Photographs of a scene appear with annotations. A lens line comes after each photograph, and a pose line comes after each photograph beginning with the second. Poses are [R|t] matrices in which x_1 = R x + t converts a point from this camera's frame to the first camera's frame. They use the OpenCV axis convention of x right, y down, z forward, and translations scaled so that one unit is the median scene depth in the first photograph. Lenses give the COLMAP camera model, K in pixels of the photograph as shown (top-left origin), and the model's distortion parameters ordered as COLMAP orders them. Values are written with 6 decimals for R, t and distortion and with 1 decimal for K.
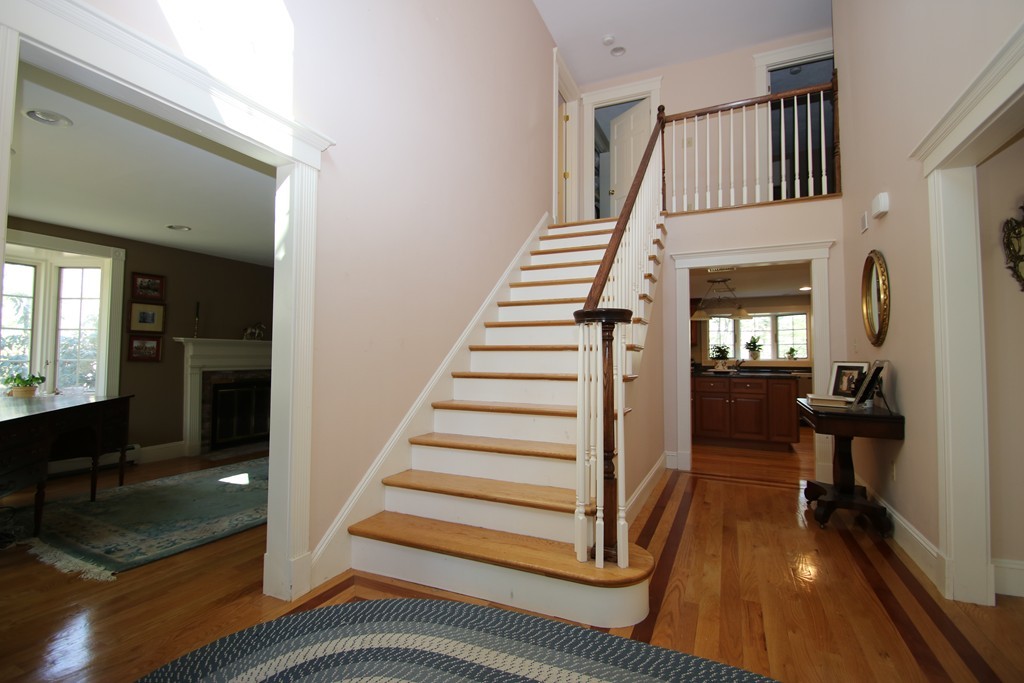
lens RADIAL K [[476.5, 0, 512.0], [0, 476.5, 341.5], [0, 0, 1]] dist [0.020803, -0.025103]
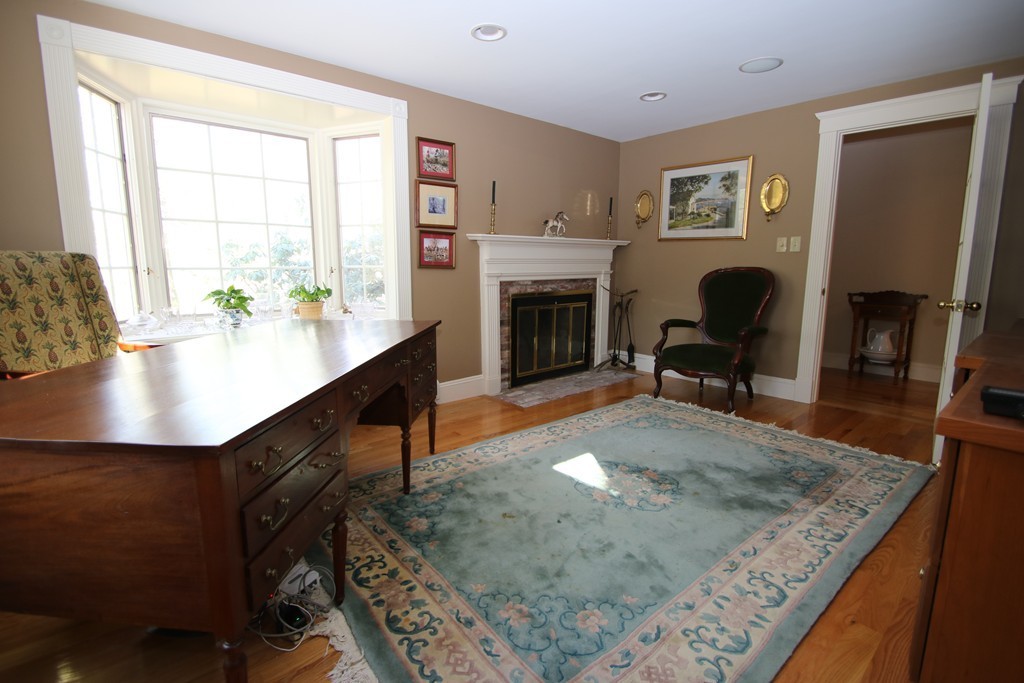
lens RADIAL K [[476.5, 0, 512.0], [0, 476.5, 341.5], [0, 0, 1]] dist [0.020803, -0.025103]
pose [[0.912819, 0.061635, -0.403687, -0.361988], [0.018599, 0.981244, 0.191872, 0.014001], [0.407941, -0.182652, 0.894551, 0.373817]]
